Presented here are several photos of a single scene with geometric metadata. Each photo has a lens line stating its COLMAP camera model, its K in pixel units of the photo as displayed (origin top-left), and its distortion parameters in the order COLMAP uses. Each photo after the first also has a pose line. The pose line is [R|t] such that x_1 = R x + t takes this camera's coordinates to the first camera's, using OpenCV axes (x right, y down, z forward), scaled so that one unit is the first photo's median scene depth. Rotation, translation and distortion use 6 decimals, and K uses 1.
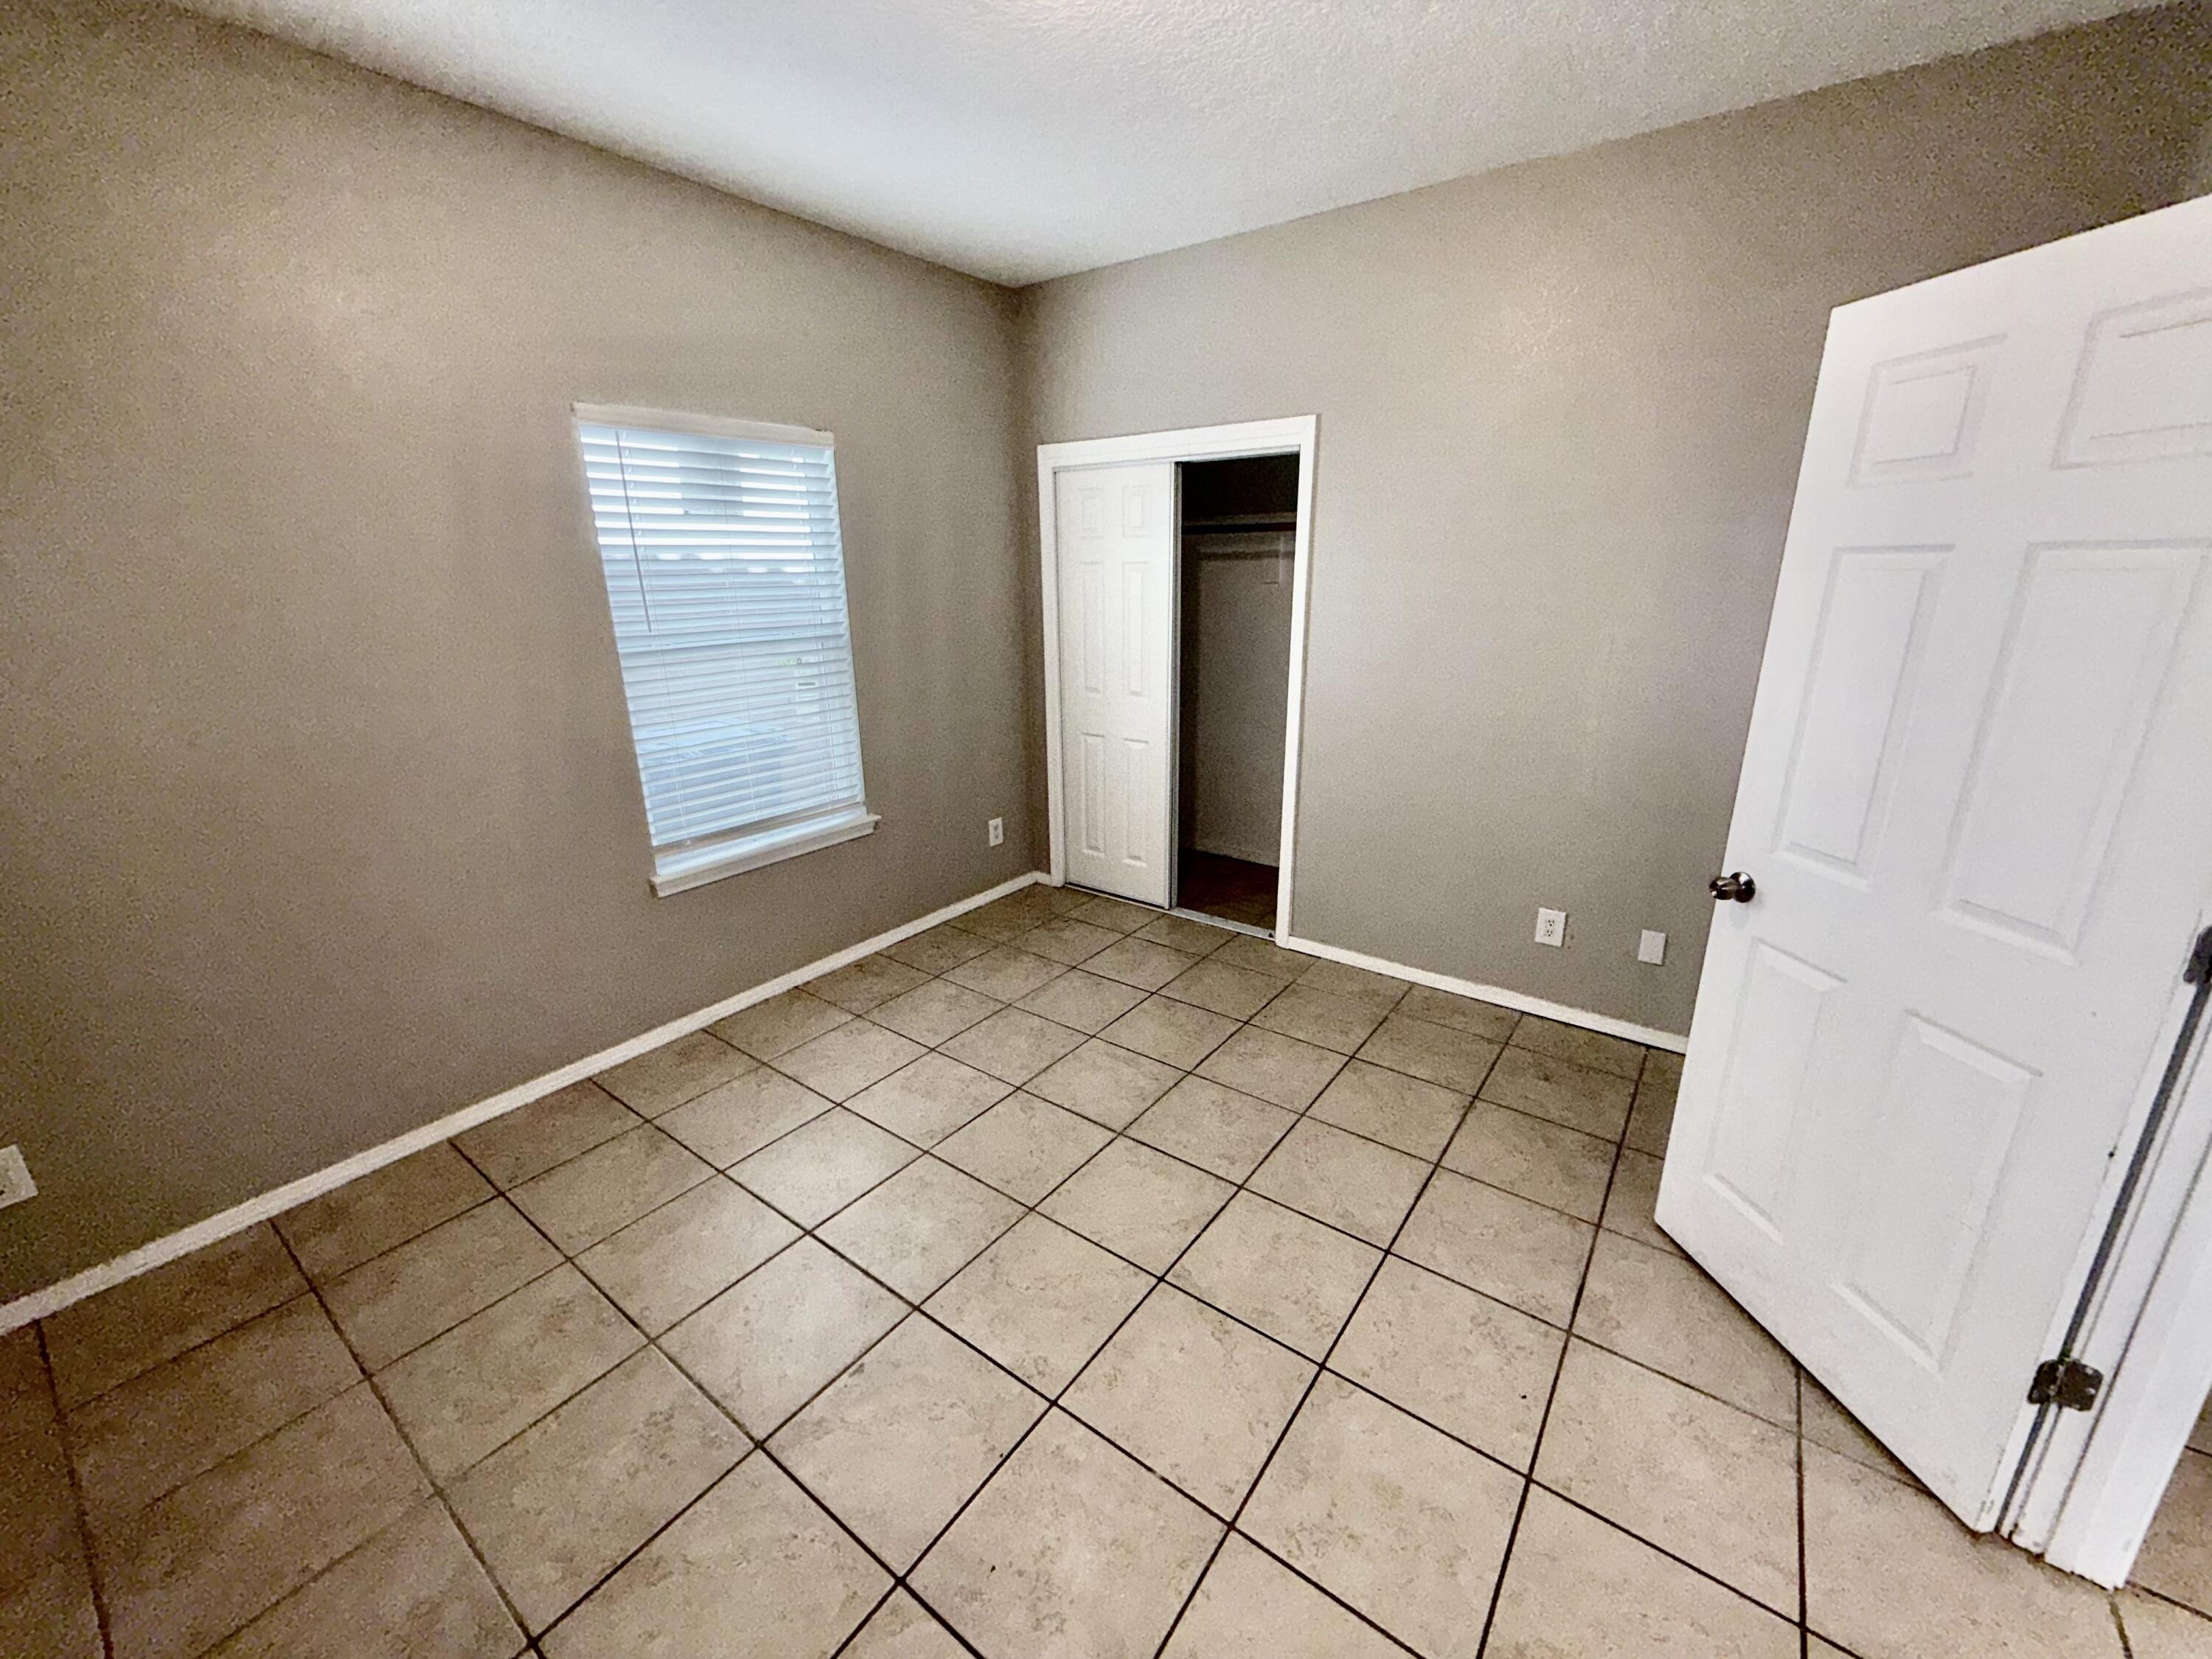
lens RADIAL K [[882.9, 0, 1101.5], [0, 882.9, 830.6], [0, 0, 1]] dist [-0.002399, -0.000211]
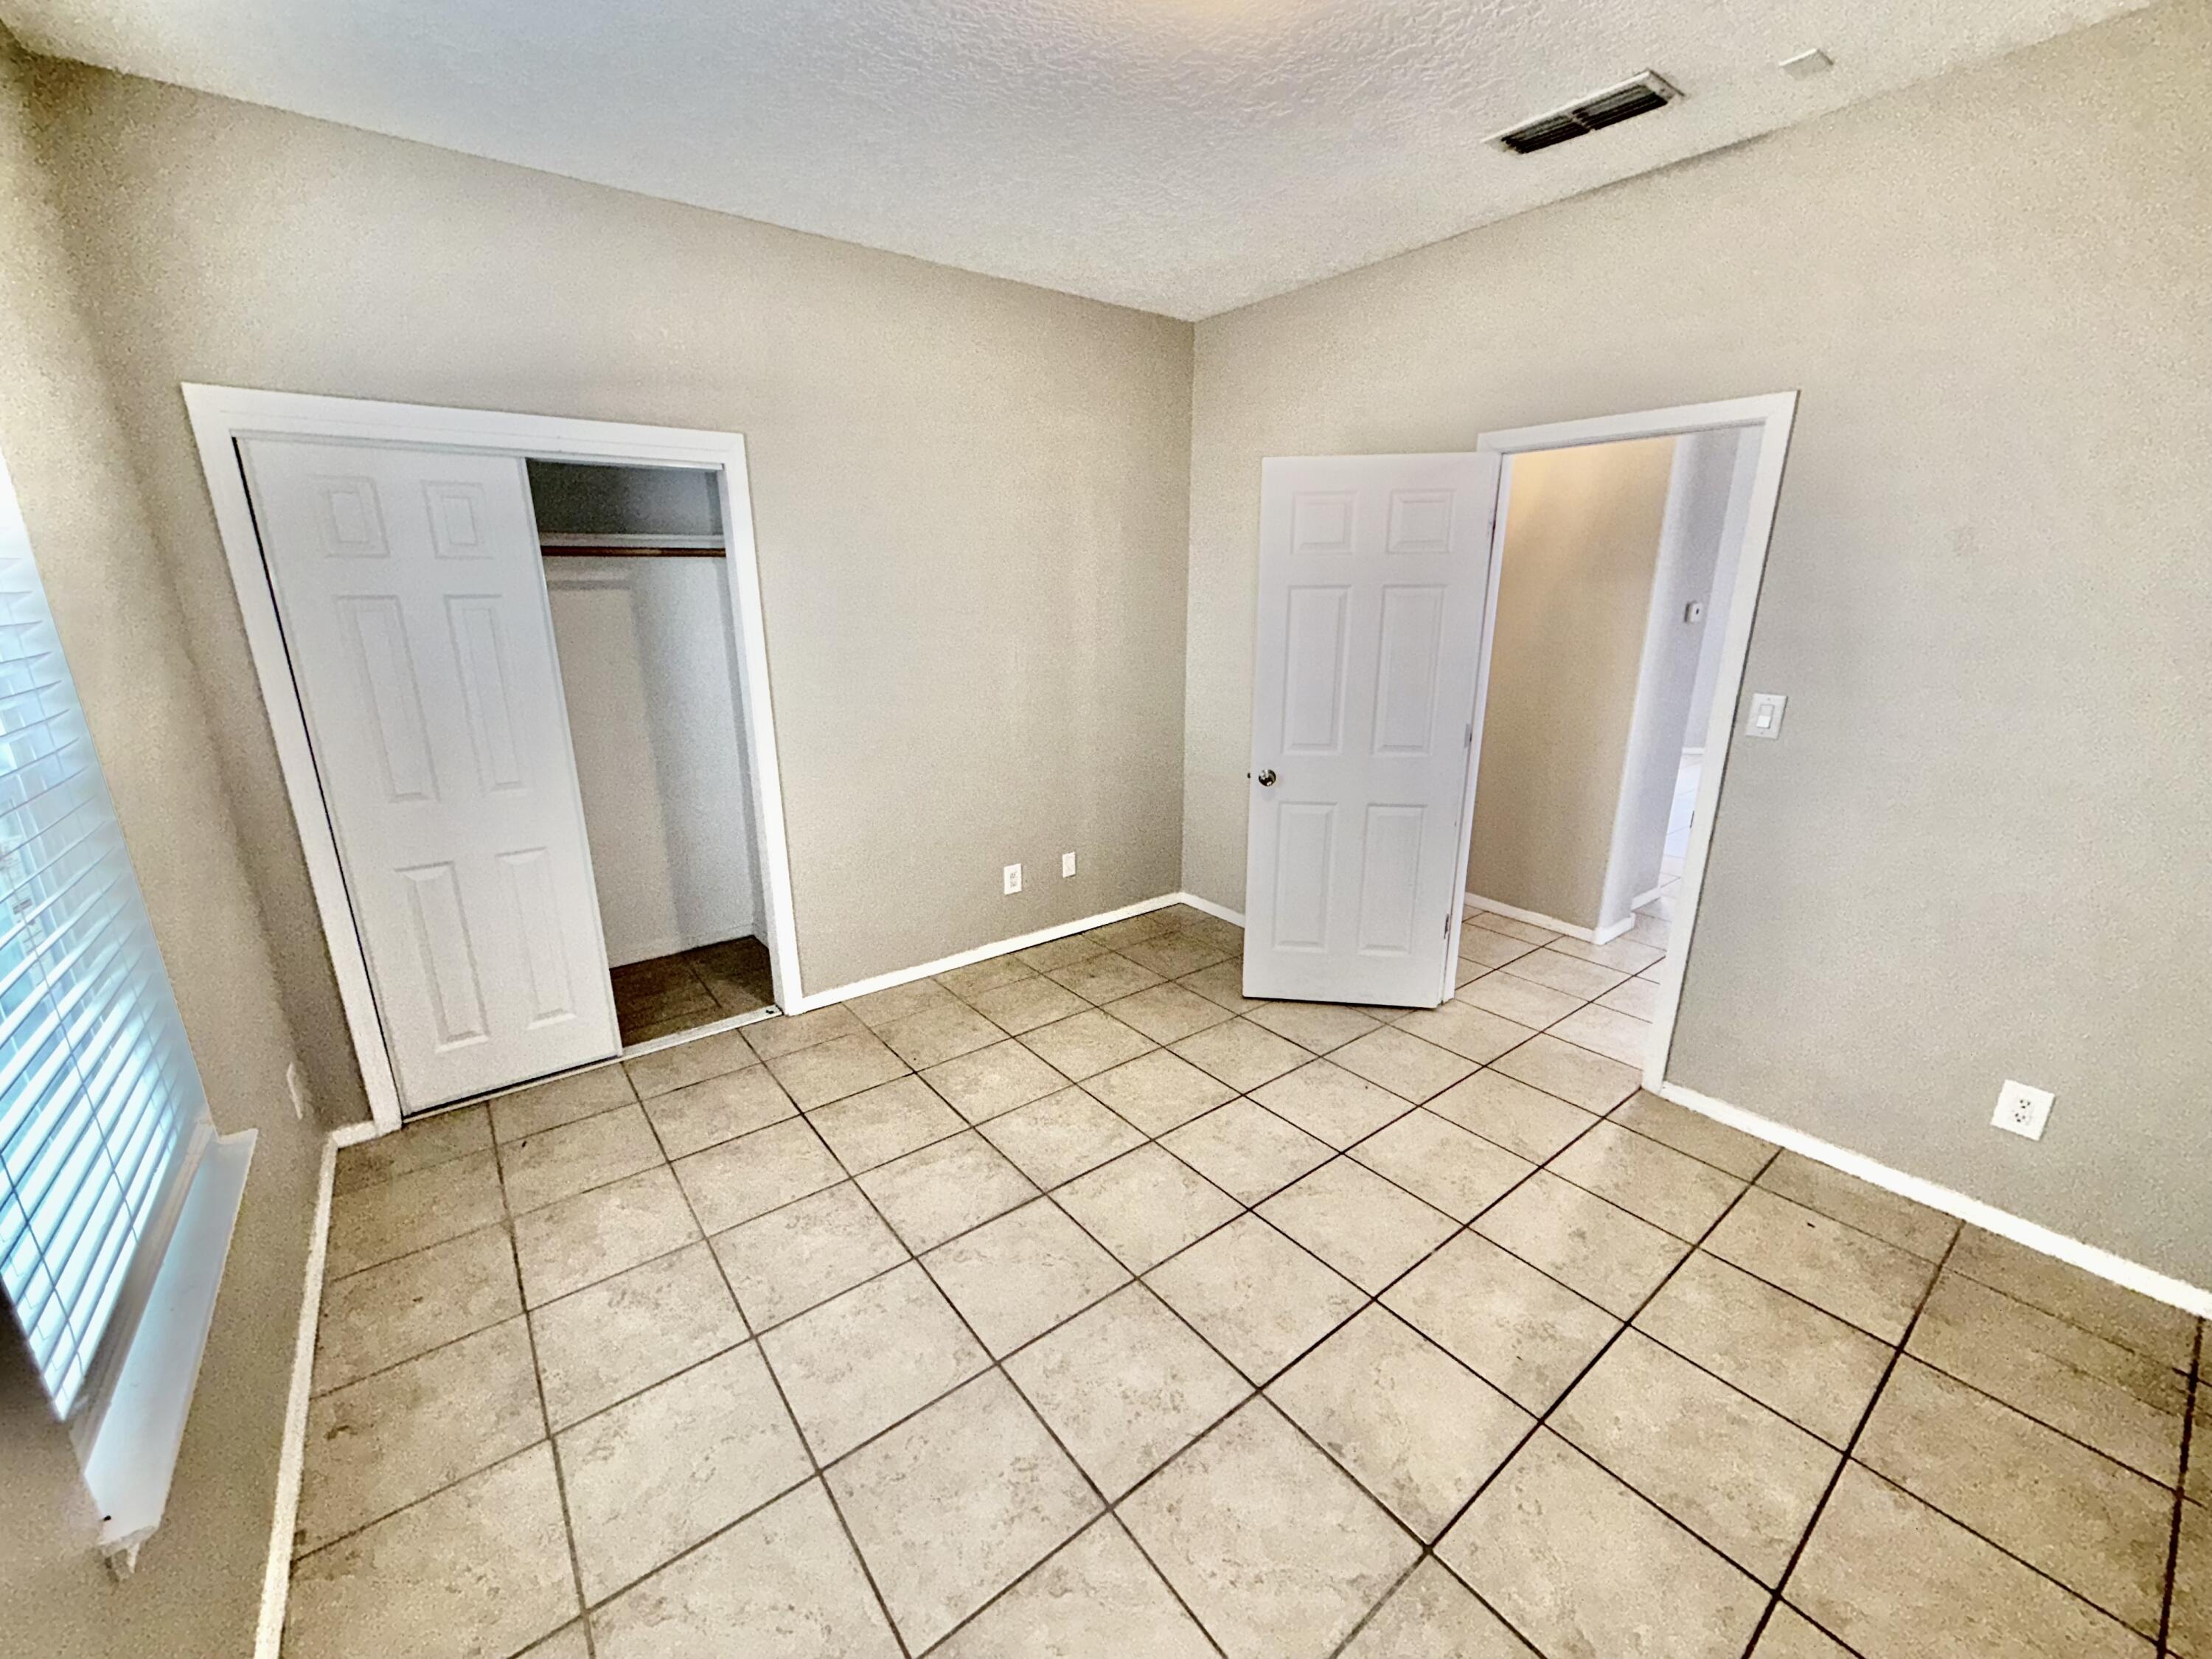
lens RADIAL K [[882.9, 0, 1102.4], [0, 882.9, 824.1], [0, 0, 1]] dist [-0.002399, -0.000211]
pose [[0.267908, -0.245985, 0.931513, -0.604576], [0.280394, 0.944912, 0.168881, -0.139768], [-0.921740, 0.215946, 0.322122, 0.450904]]
